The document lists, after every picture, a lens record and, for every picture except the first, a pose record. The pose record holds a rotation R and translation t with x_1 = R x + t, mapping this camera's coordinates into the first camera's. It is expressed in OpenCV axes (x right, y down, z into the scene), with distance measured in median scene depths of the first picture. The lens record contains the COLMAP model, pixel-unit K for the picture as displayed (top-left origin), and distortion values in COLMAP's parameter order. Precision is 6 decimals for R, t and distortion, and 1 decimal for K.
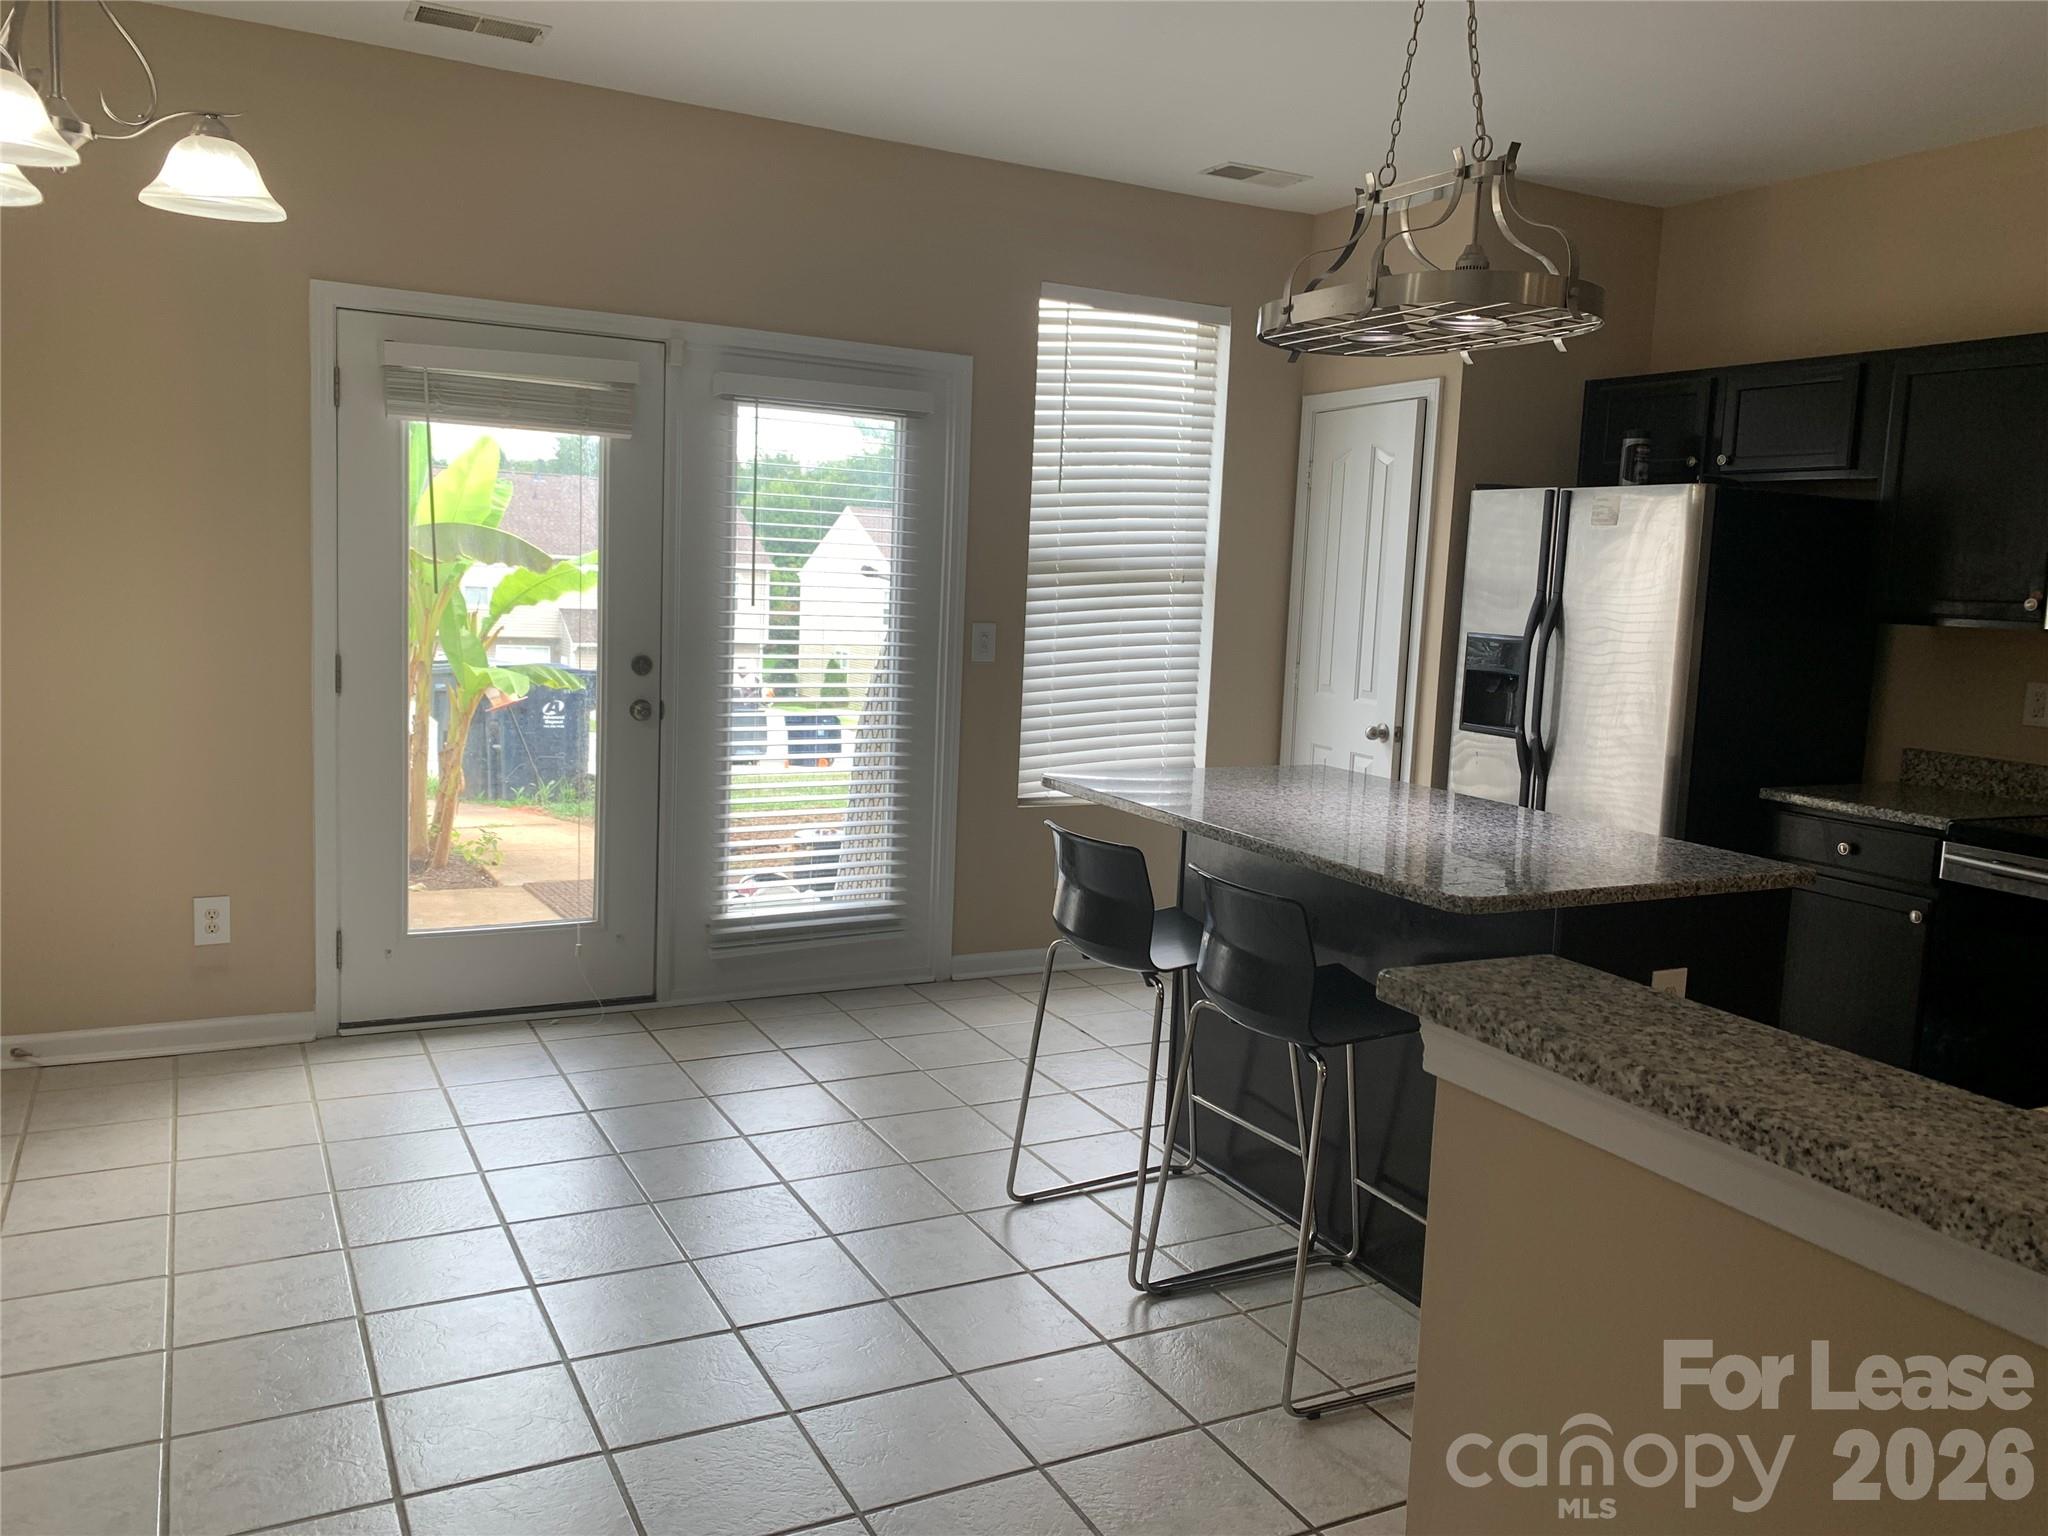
lens RADIAL K [[1580.5, 0, 1024.0], [0, 1580.5, 768.0], [0, 0, 1]] dist [0.000531, -0.004217]
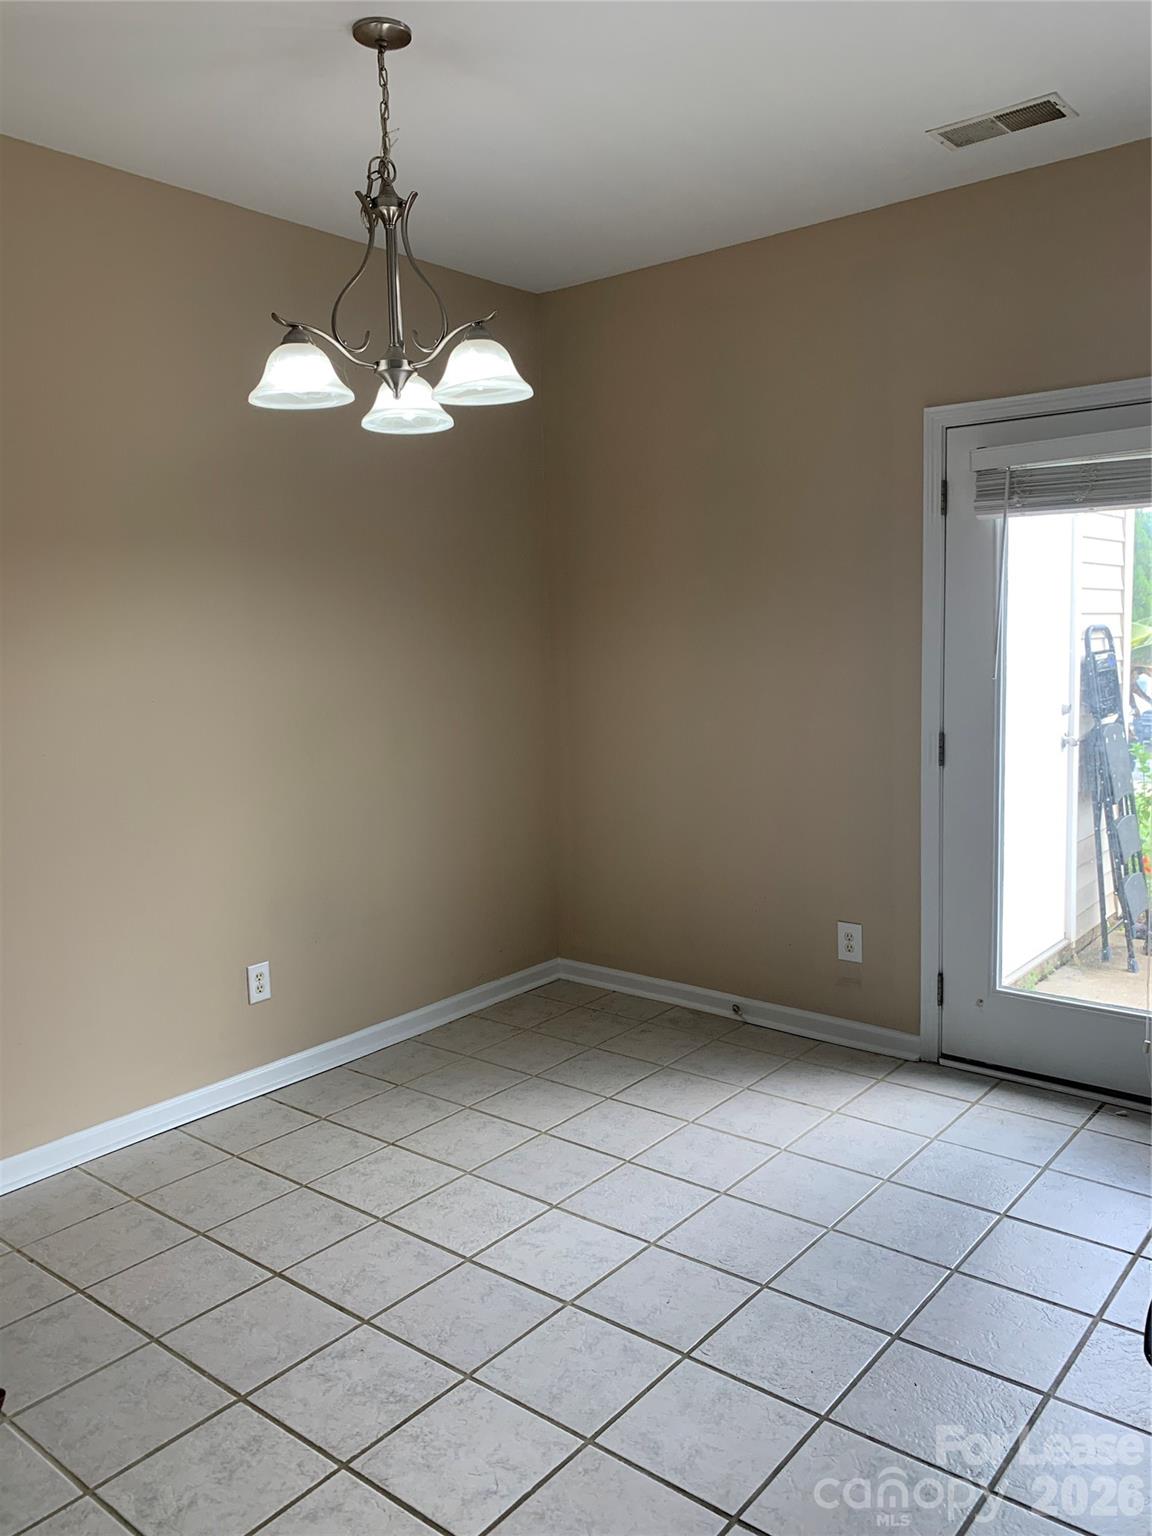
lens RADIAL K [[1185.4, 0, 576.0], [0, 1185.4, 768.0], [0, 0, 1]] dist [0.000531, -0.004217]
pose [[0.390309, 0.063639, -0.918482, 0.246973], [-0.075682, 0.996450, 0.036880, -0.057310], [0.917568, 0.055117, 0.393740, 0.421171]]
